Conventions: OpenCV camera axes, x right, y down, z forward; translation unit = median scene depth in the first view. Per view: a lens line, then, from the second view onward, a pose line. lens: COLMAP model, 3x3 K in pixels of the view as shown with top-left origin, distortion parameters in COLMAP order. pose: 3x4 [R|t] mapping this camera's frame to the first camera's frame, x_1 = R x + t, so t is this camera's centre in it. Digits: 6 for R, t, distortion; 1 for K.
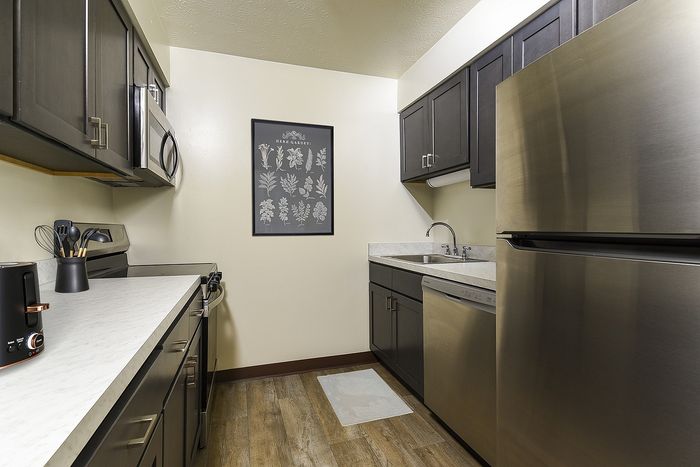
lens RADIAL K [[353.0, 0, 349.6], [0, 353.0, 231.7], [0, 0, 1]] dist [-0.000422, -0.000033]
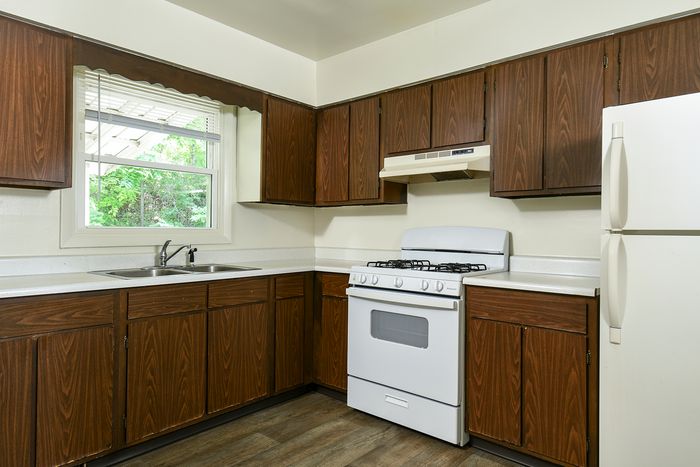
lens RADIAL K [[438.9, 0, 349.2], [0, 438.9, 233.4], [0, 0, 1]] dist [0.000252, 0.000039]
pose [[-0.523942, -0.005880, 0.851734, -1.067593], [-0.002167, 0.999982, 0.005571, -0.017006], [-0.851751, 0.001073, -0.523946, 1.551391]]
